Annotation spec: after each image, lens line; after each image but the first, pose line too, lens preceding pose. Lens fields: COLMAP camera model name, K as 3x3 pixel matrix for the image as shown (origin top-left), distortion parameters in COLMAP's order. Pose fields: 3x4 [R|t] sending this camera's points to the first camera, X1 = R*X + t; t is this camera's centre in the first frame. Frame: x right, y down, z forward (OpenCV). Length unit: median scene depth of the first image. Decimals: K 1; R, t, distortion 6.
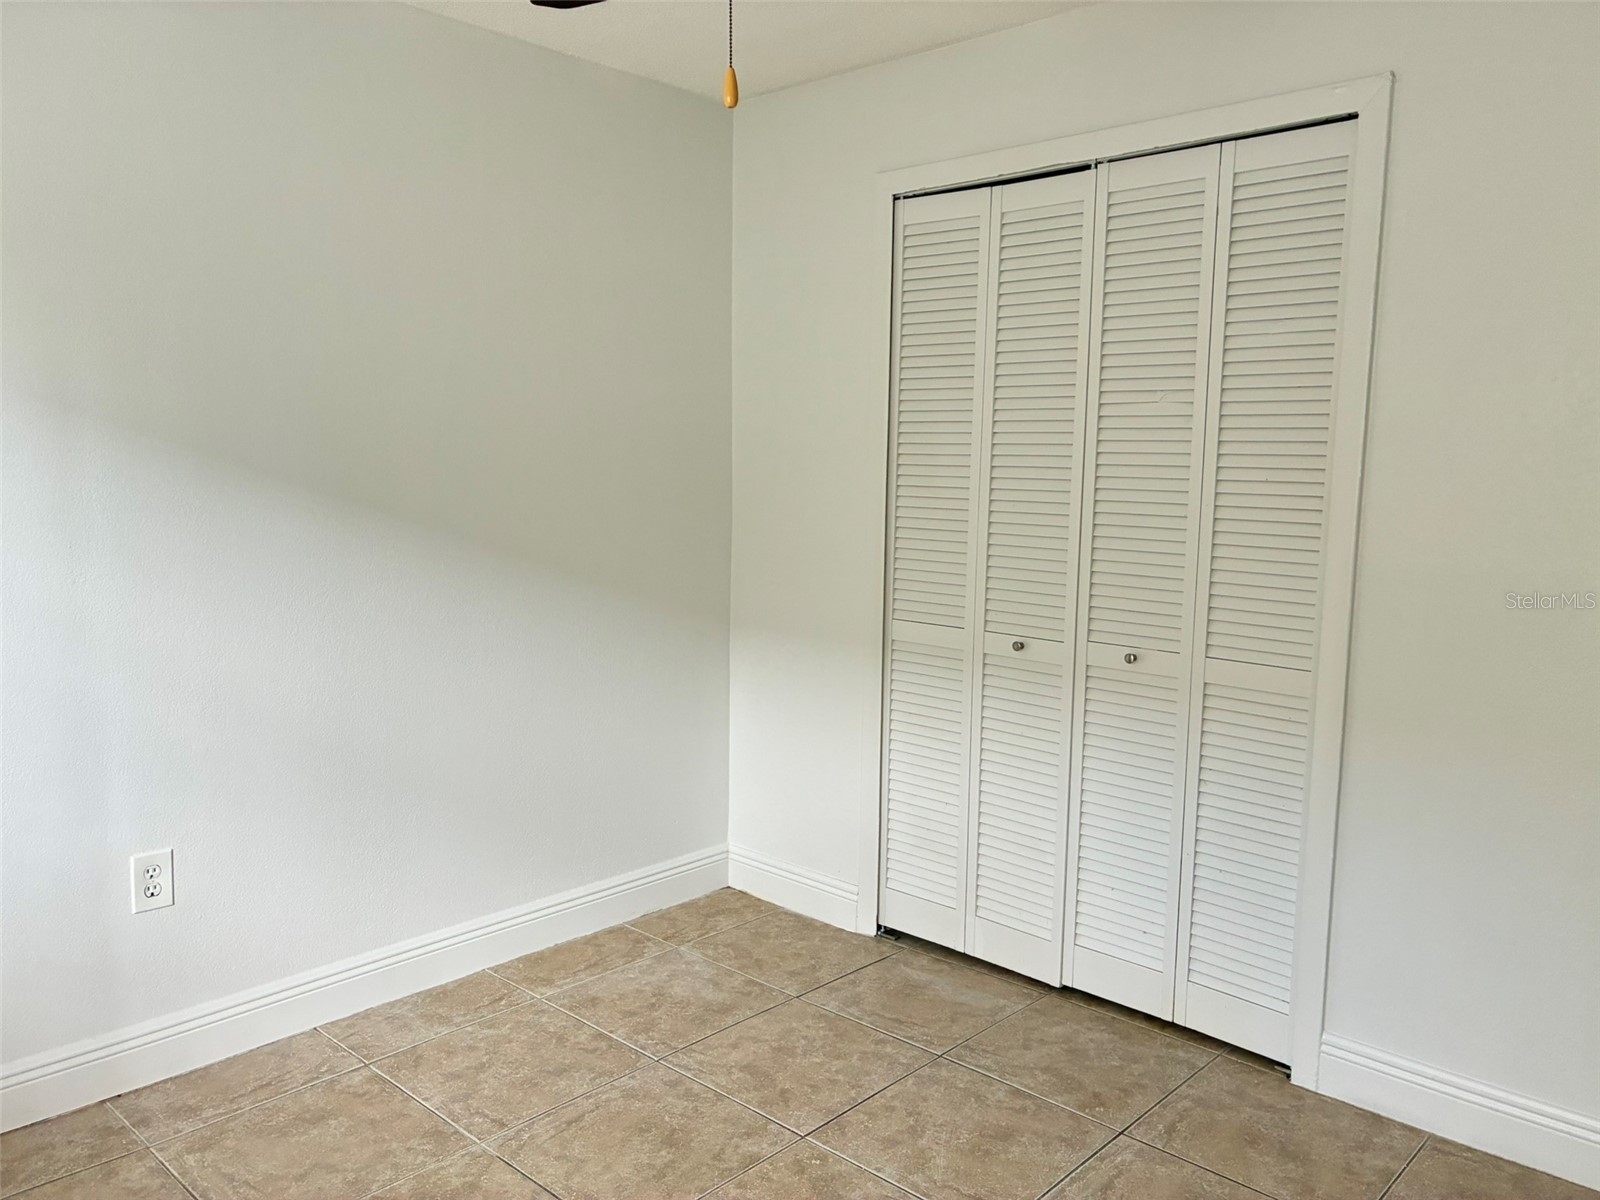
lens RADIAL K [[1225.3, 0, 804.9], [0, 1225.3, 603.6], [0, 0, 1]] dist [0.040594, -0.041431]
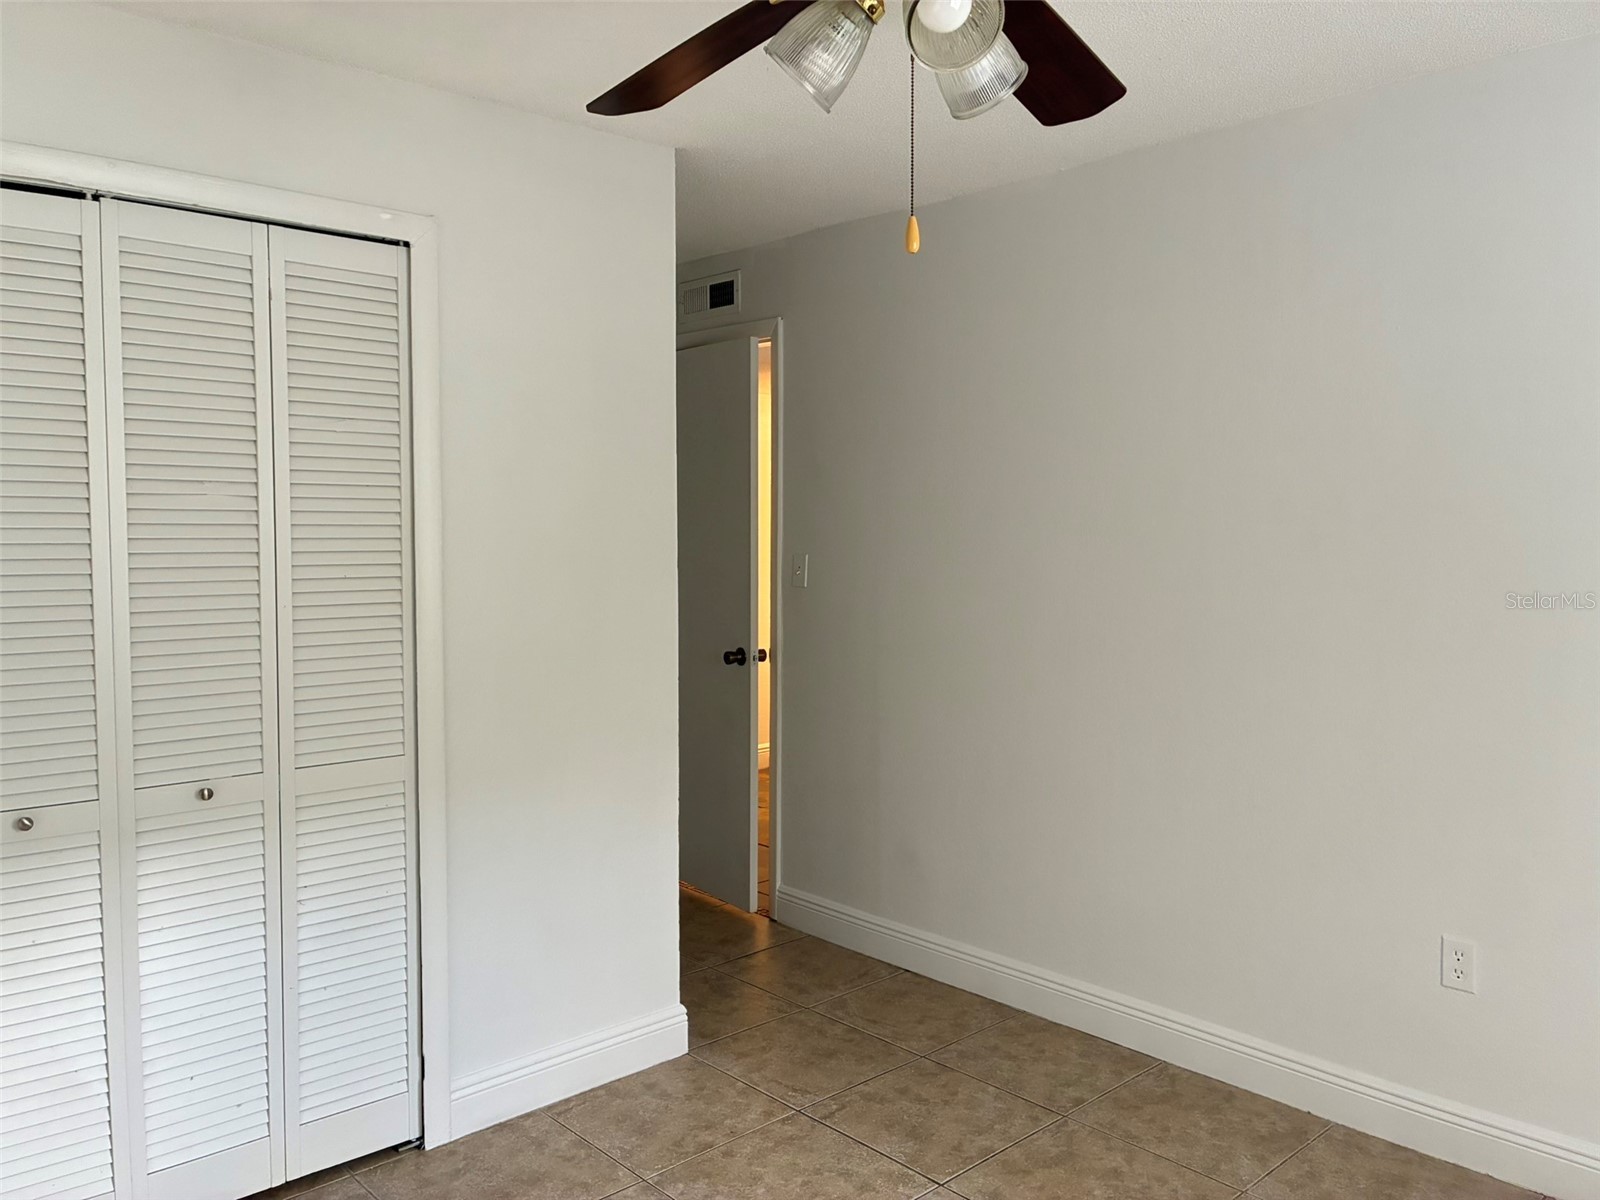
lens RADIAL K [[1225.3, 0, 804.9], [0, 1225.3, 603.6], [0, 0, 1]] dist [0.040594, -0.041431]
pose [[0.068612, -0.074053, 0.994891, -0.576314], [0.125263, 0.989989, 0.065050, -0.094334], [-0.989748, 0.120160, 0.077202, 0.540499]]
